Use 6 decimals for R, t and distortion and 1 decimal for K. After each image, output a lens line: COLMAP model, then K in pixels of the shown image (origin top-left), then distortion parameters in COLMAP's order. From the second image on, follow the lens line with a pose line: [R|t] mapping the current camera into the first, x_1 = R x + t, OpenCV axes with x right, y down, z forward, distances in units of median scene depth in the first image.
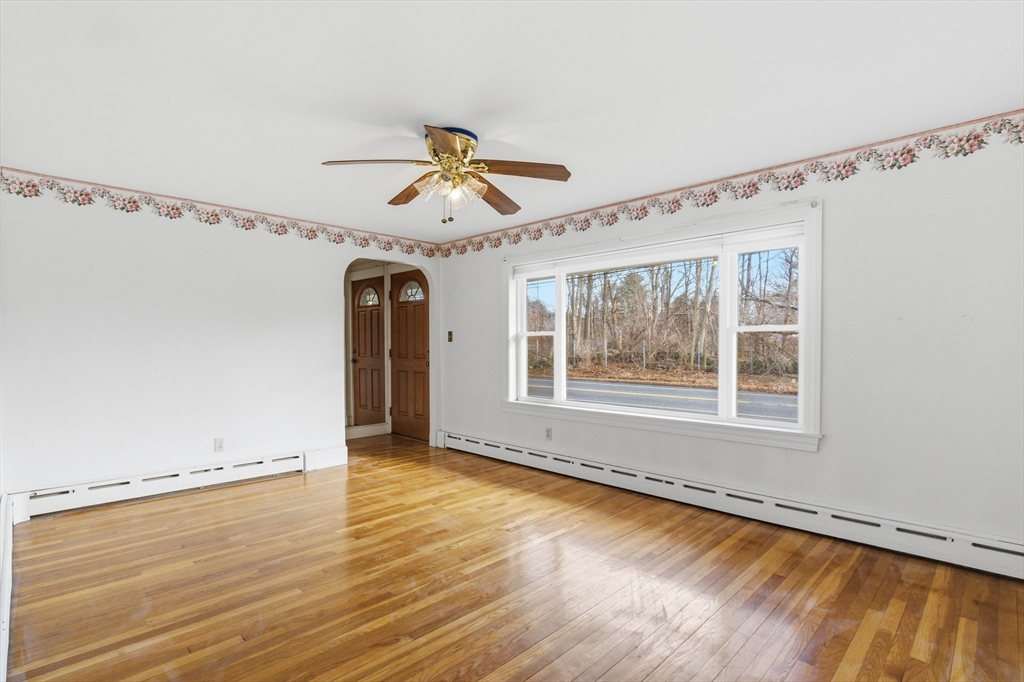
lens RADIAL K [[515.8, 0, 512.0], [0, 515.8, 341.0], [0, 0, 1]] dist [0.000049, 0.000359]
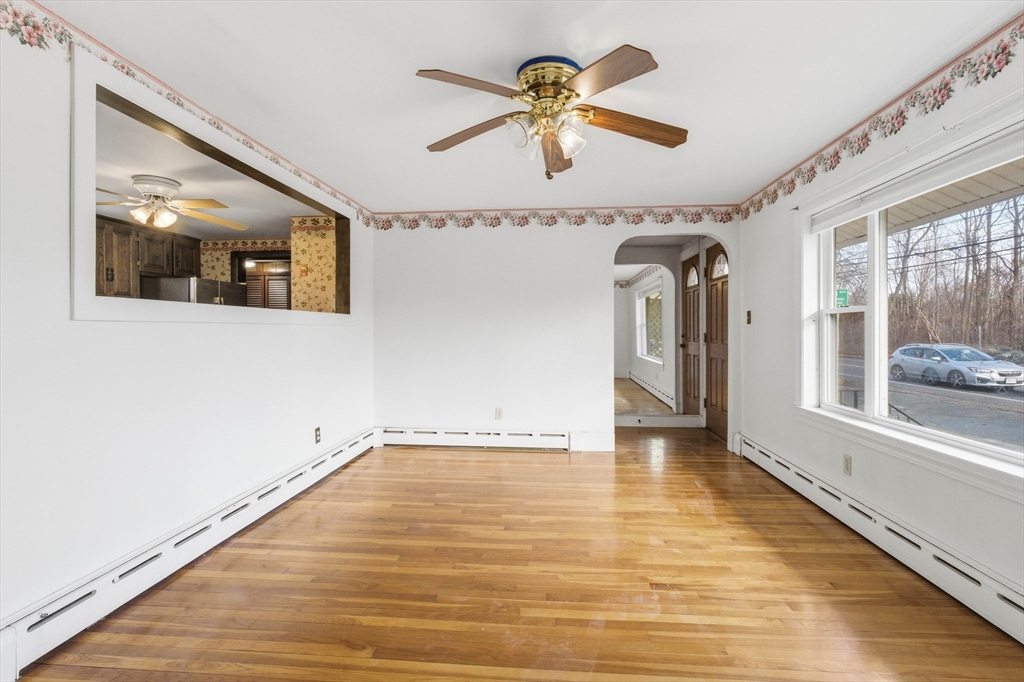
lens RADIAL K [[482.5, 0, 511.5], [0, 482.5, 324.8], [0, 0, 1]] dist [-0.004459, -0.000184]
pose [[0.631443, -0.009724, -0.775361, 0.285813], [0.007736, 0.999951, -0.006241, 0.005939], [0.775384, -0.002057, 0.631487, 0.310663]]
